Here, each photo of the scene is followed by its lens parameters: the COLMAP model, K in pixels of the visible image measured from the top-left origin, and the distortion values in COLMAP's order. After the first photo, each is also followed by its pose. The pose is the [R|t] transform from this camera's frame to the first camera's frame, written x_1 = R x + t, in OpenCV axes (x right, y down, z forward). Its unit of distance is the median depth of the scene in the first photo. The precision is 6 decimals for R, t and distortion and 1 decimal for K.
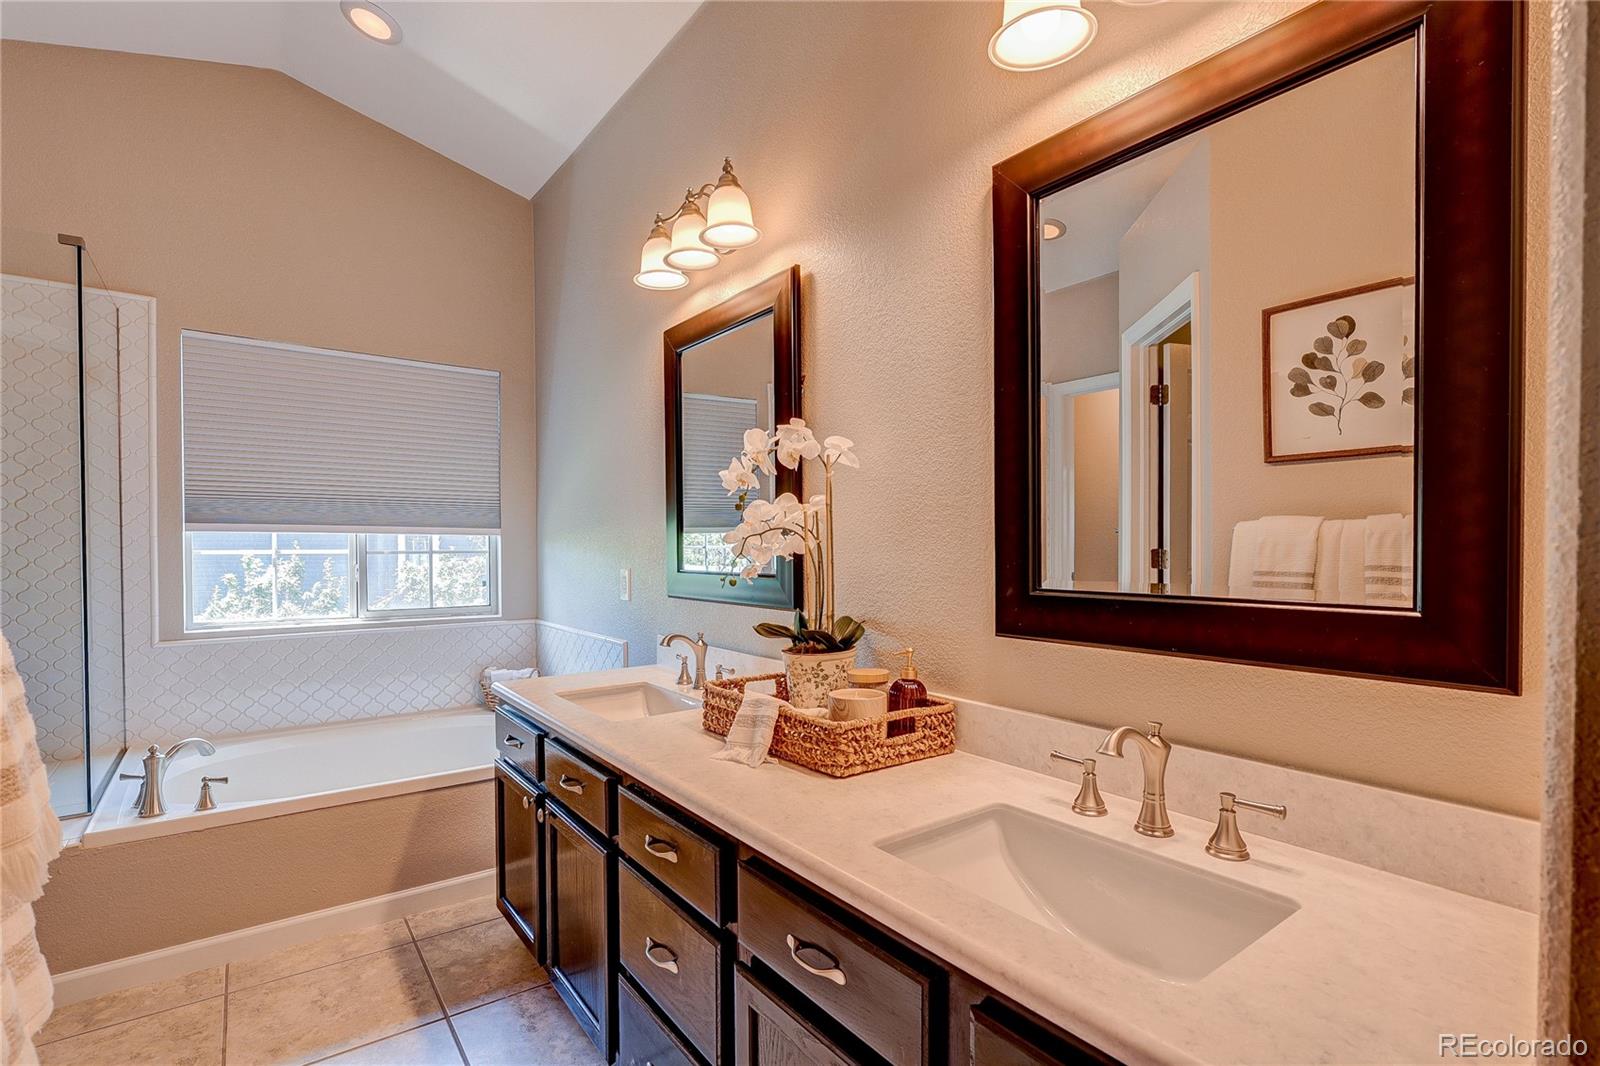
lens RADIAL K [[776.8, 0, 810.5], [0, 776.8, 553.9], [0, 0, 1]] dist [-0.001556, -0.000517]
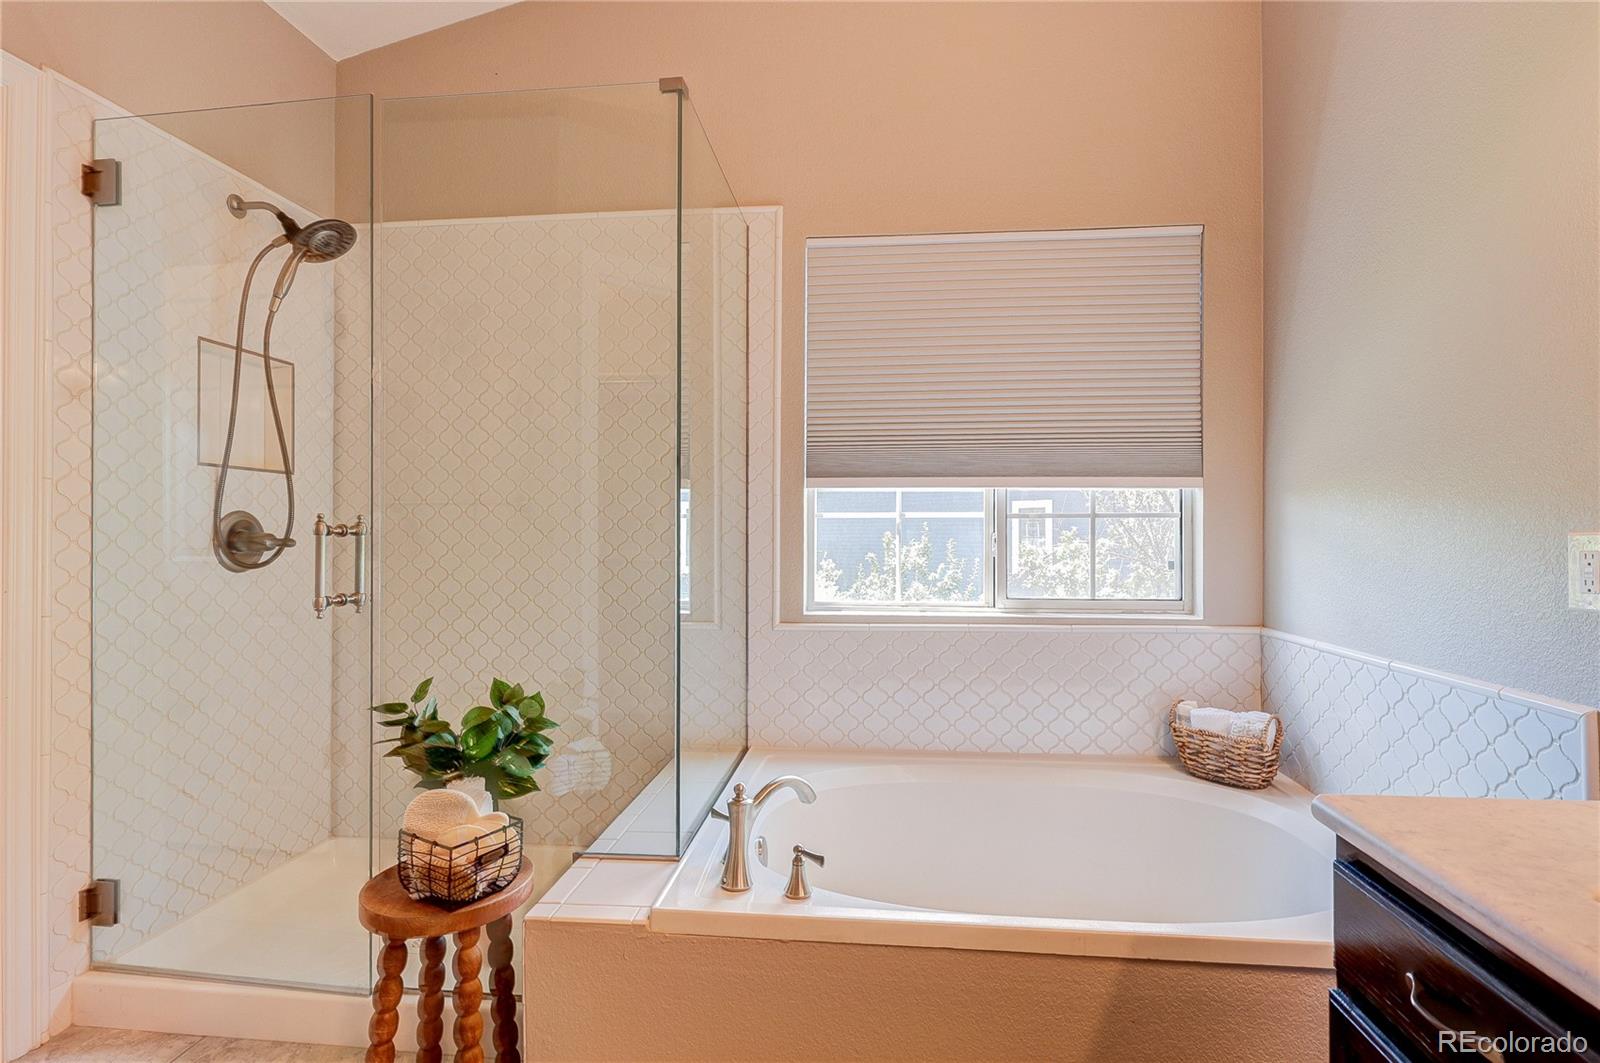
lens RADIAL K [[776.8, 0, 810.5], [0, 776.8, 552.4], [0, 0, 1]] dist [-0.001556, -0.000517]
pose [[0.743891, 0.016644, -0.668094, -0.242500], [-0.009243, 0.999850, 0.014618, 0.023795], [0.668237, -0.004698, 0.743933, 0.371124]]
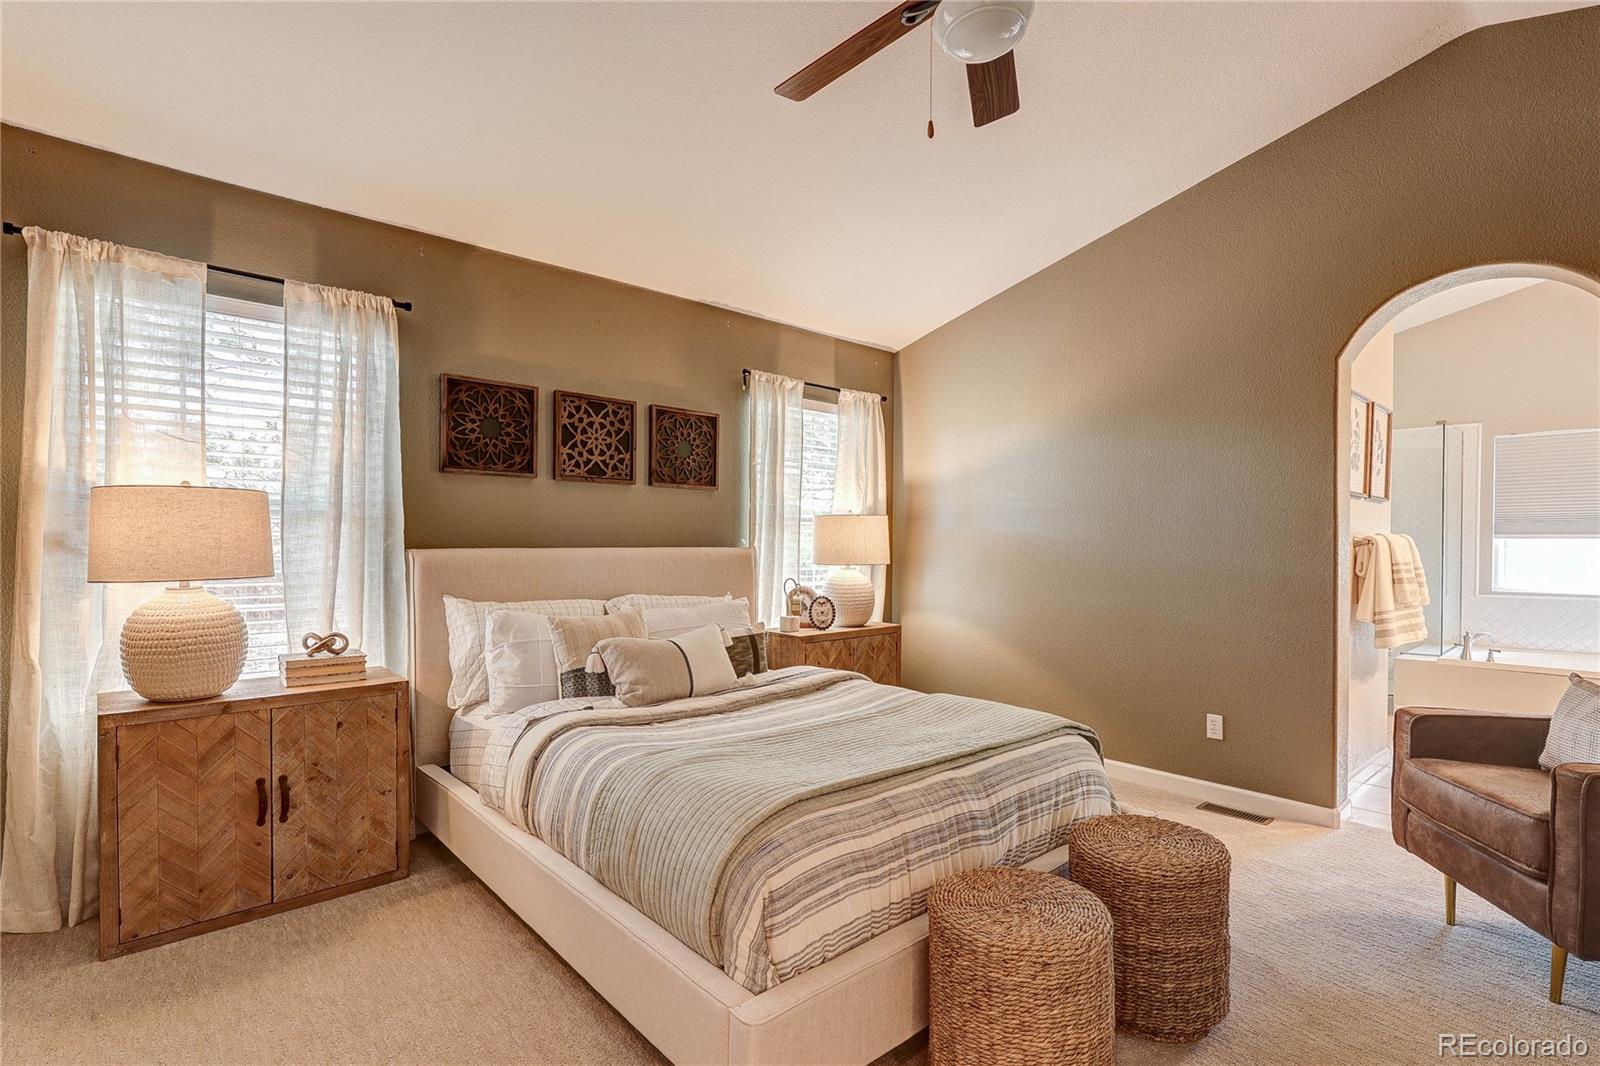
lens RADIAL K [[745.0, 0, 793.4], [0, 745.0, 547.9], [0, 0, 1]] dist [-0.001317, 0.000041]
pose [[0.079118, 0.004434, -0.996855, 0.857632], [-0.015165, 0.999880, 0.003244, 0.010966], [0.996750, 0.014861, 0.079176, -0.846118]]
